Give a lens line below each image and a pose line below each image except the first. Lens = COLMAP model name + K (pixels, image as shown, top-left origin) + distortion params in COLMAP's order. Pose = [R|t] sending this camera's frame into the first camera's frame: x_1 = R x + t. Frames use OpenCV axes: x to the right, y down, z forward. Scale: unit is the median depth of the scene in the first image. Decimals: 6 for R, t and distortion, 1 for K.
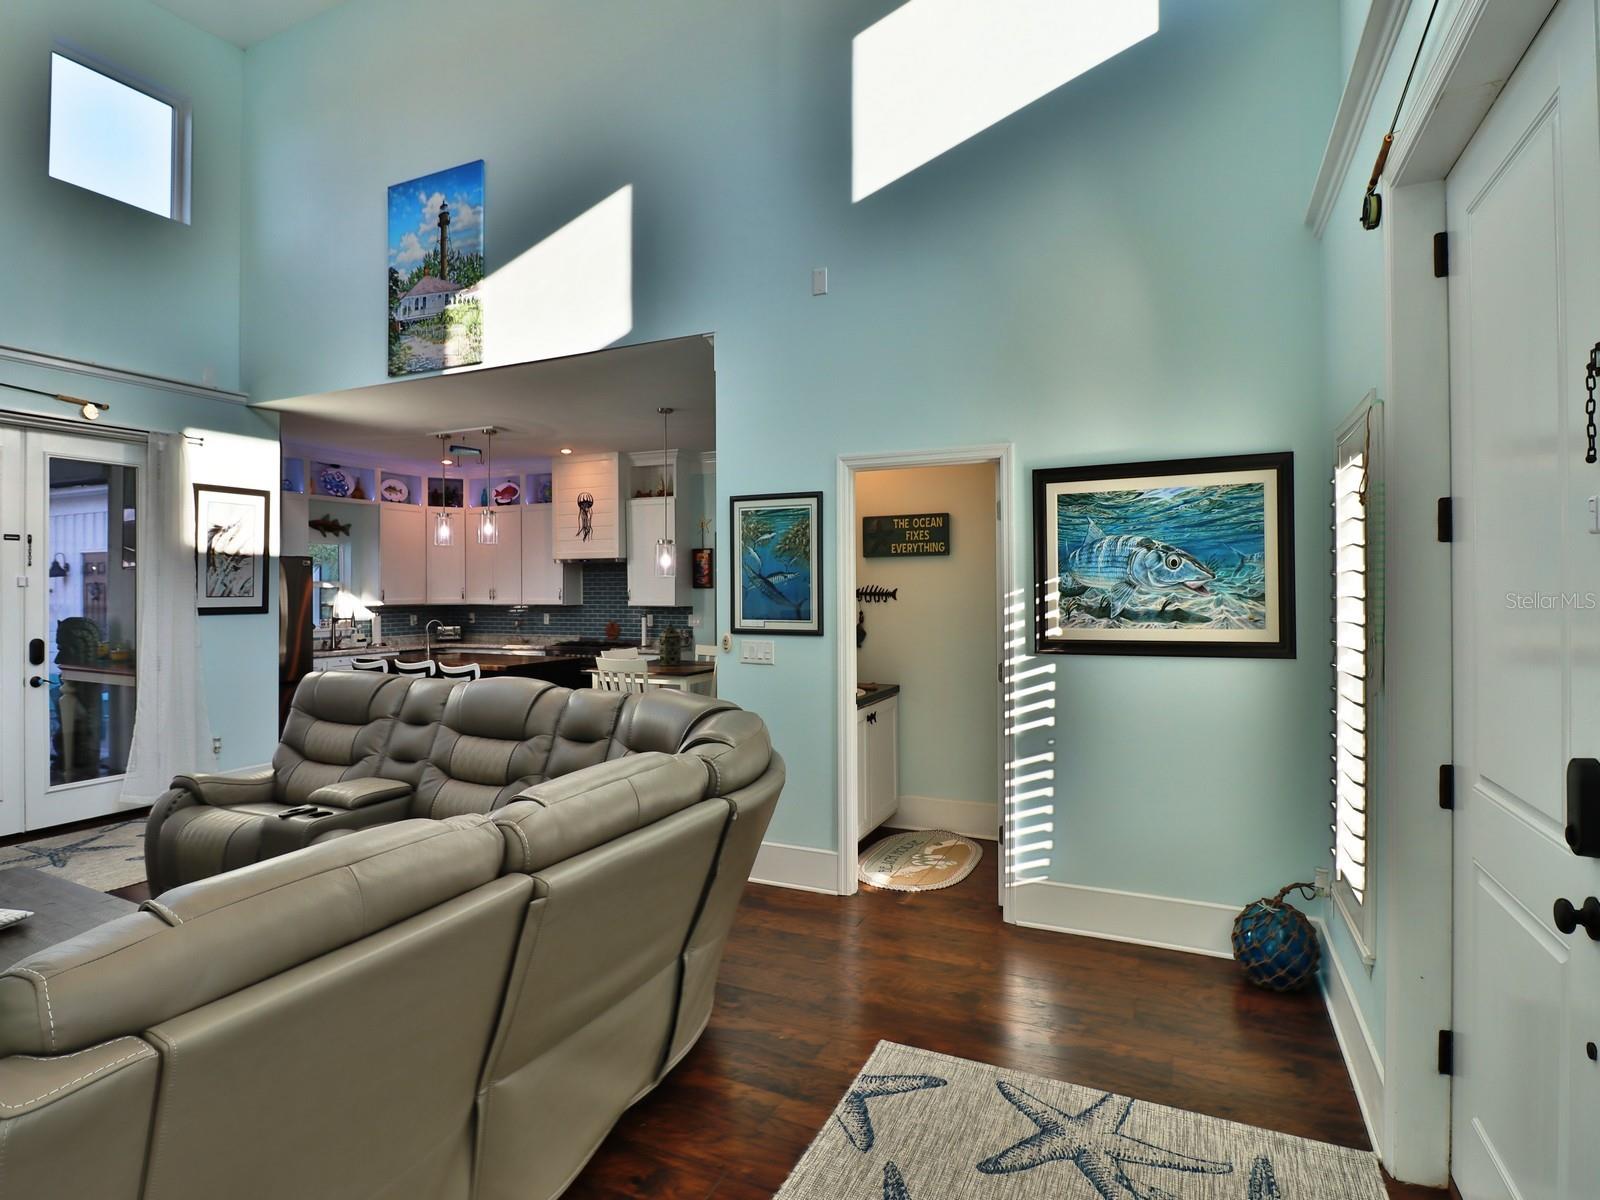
lens RADIAL K [[828.5, 0, 805.0], [0, 828.5, 589.6], [0, 0, 1]] dist [0.003689, -0.014350]
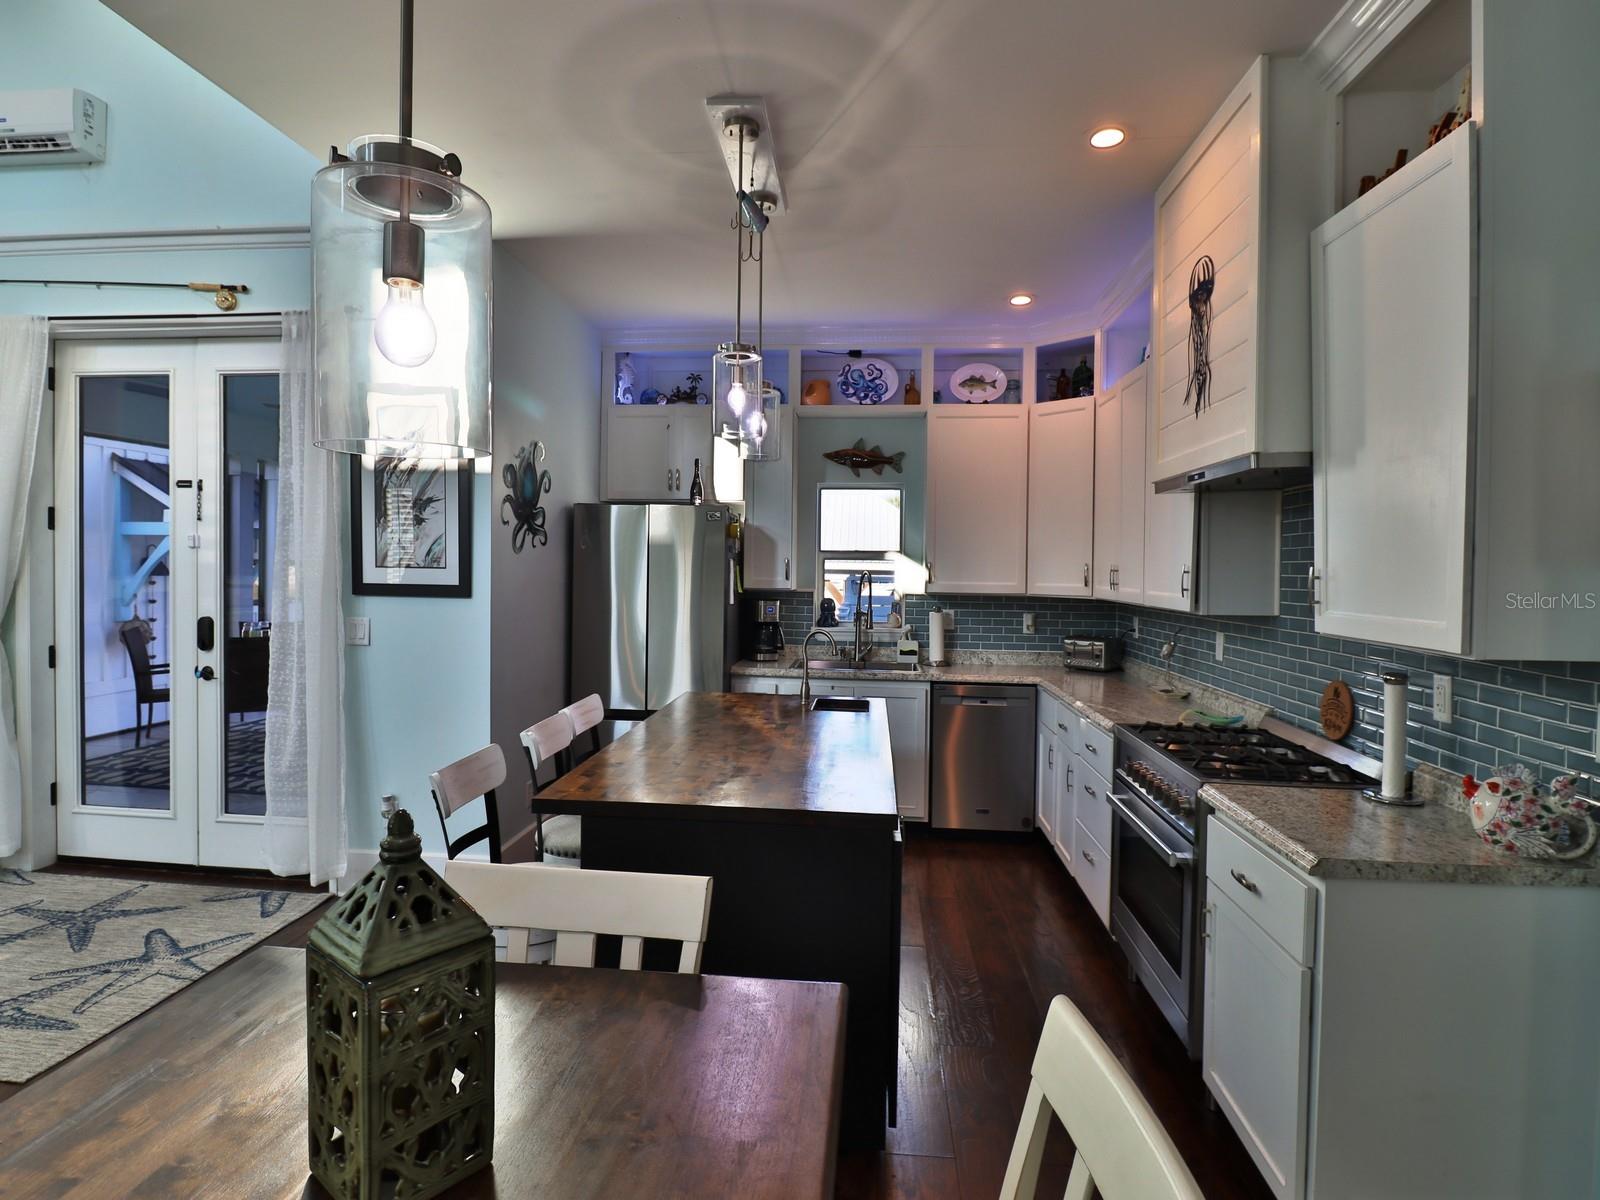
lens RADIAL K [[828.5, 0, 799.2], [0, 828.5, 577.4], [0, 0, 1]] dist [0.003689, -0.014350]
pose [[0.333080, 0.023659, -0.942602, -0.029126], [-0.017957, 0.999663, 0.018746, -0.000268], [0.942728, 0.010683, 0.333392, 1.068058]]
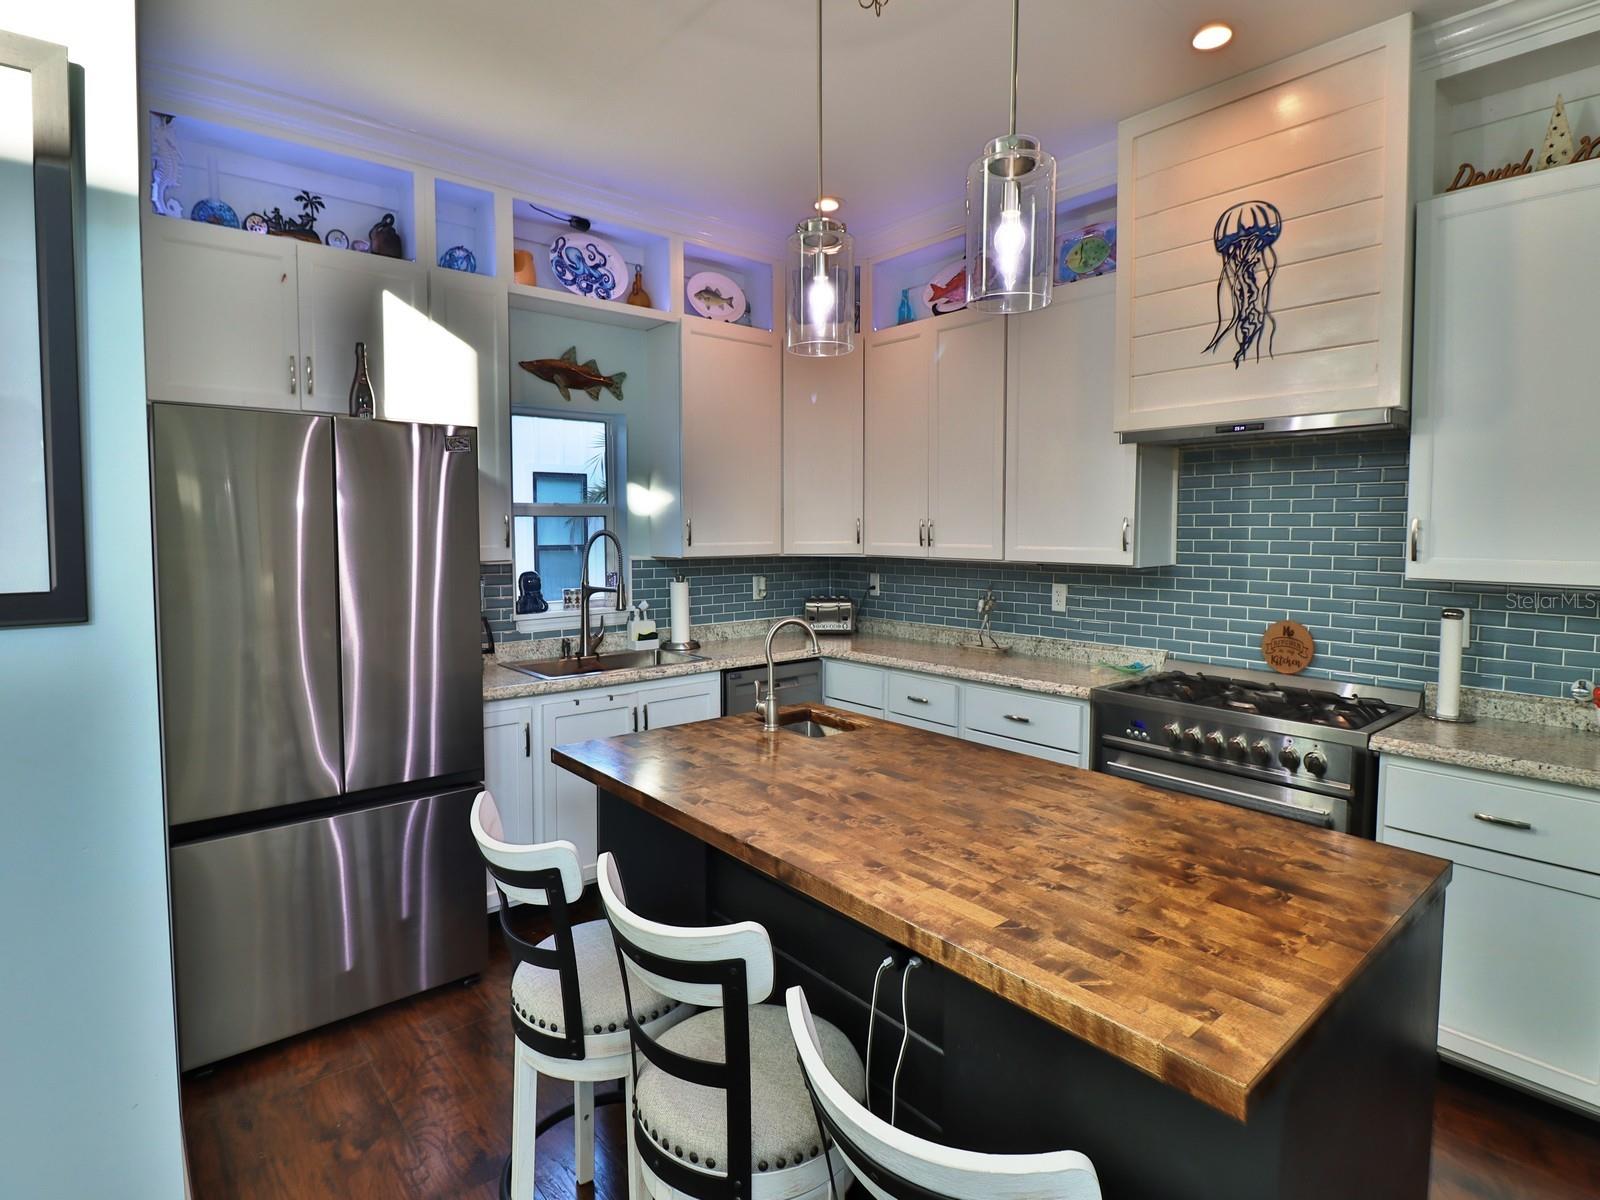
lens RADIAL K [[828.5, 0, 796.6], [0, 828.5, 572.9], [0, 0, 1]] dist [0.003689, -0.014350]
pose [[0.905886, 0.027958, -0.422598, -0.400669], [-0.003654, 0.998298, 0.058211, 0.002062], [0.423506, -0.051188, 0.904446, 0.919225]]
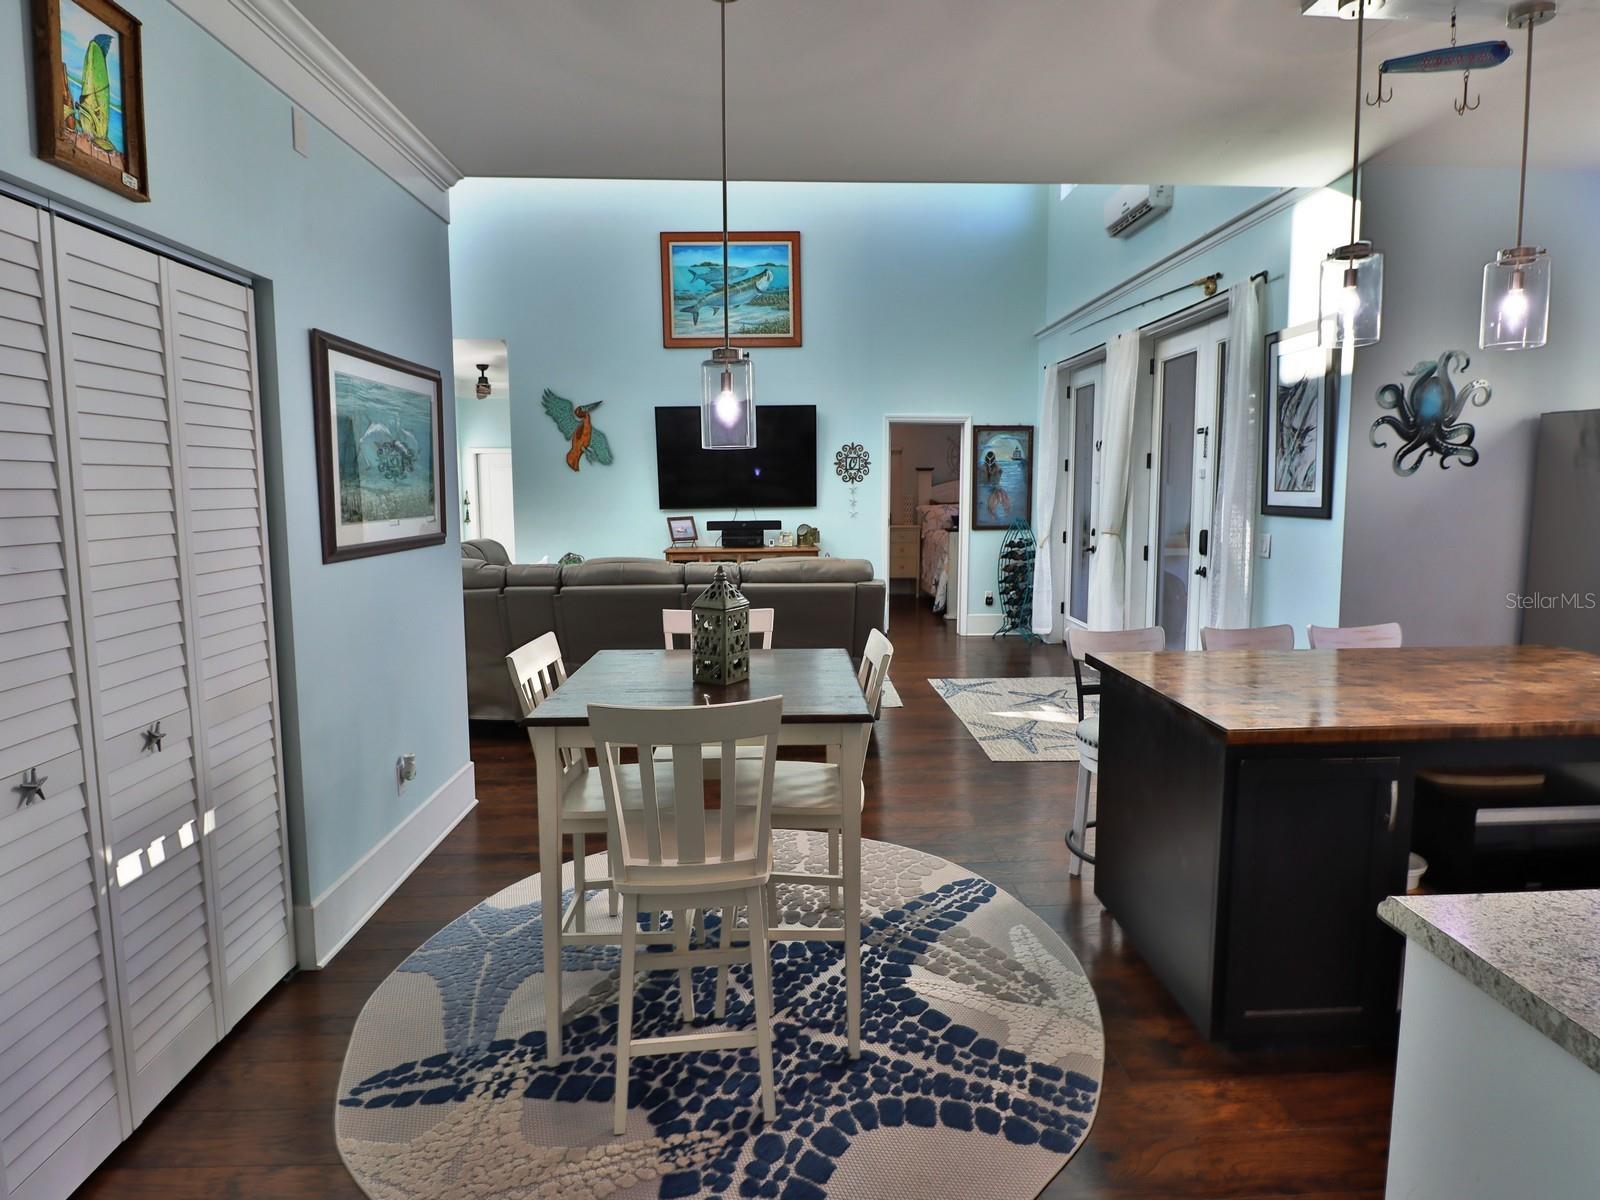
lens RADIAL K [[828.5, 0, 808.4], [0, 828.5, 565.8], [0, 0, 1]] dist [0.003689, -0.014350]
pose [[-0.890191, 0.049353, -0.452907, -0.029537], [0.005392, 0.995187, 0.097847, 0.001297], [0.455556, 0.084660, -0.886172, 1.428319]]
